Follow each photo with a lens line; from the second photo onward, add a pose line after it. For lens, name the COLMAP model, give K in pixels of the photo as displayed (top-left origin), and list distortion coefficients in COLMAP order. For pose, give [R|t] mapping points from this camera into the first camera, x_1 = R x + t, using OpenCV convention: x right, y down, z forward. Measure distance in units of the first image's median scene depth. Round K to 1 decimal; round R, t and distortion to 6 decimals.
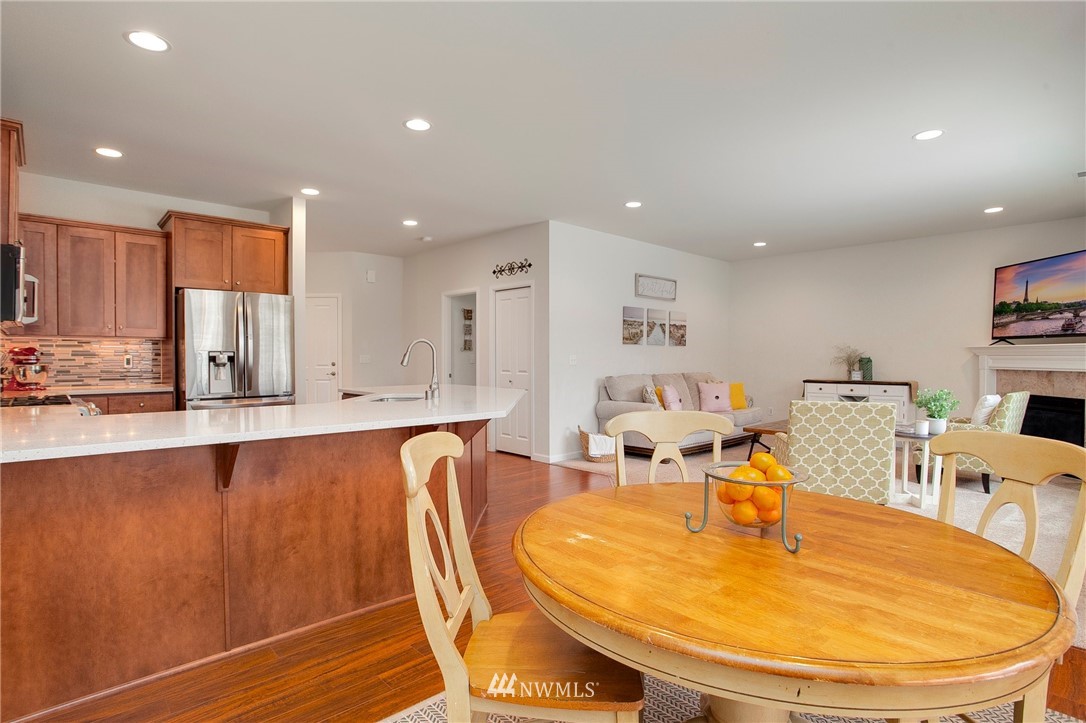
lens RADIAL K [[537.5, 0, 573.8], [0, 537.5, 372.8], [0, 0, 1]] dist [-0.011714, 0.002093]
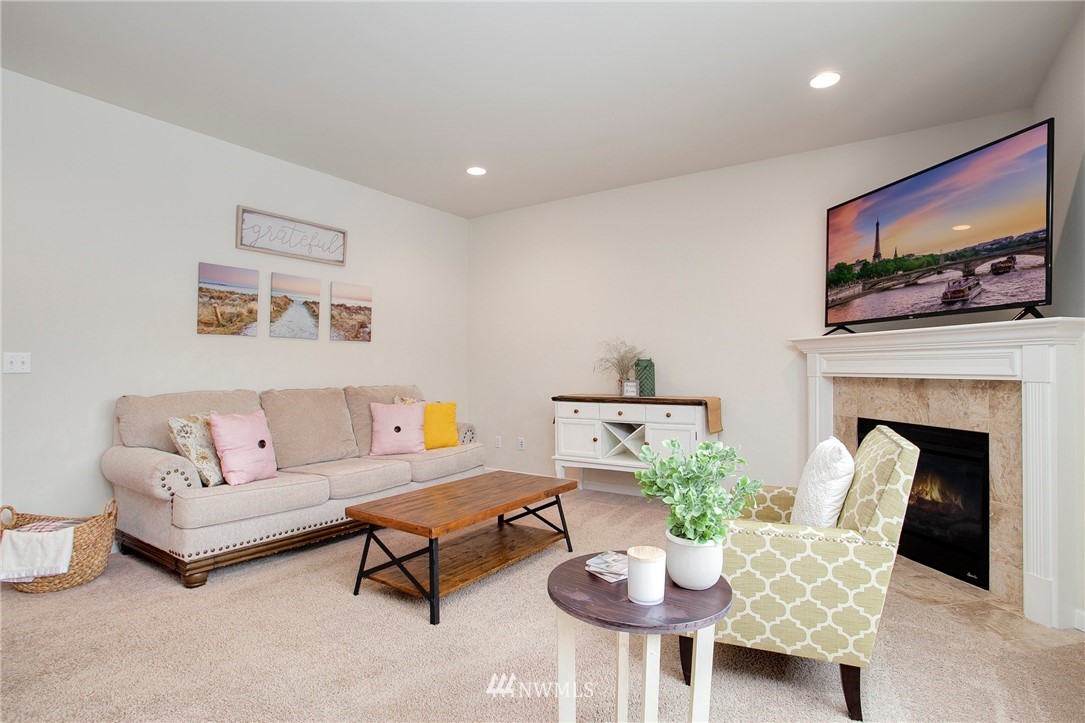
lens RADIAL K [[511.7, 0, 548.9], [0, 511.7, 367.1], [0, 0, 1]] dist [-0.040104, 0.000215]
pose [[0.983658, -0.003060, 0.180021, 0.370561], [0.008481, 0.999533, -0.029352, -0.003811], [-0.179847, 0.030399, 0.983225, 0.493456]]
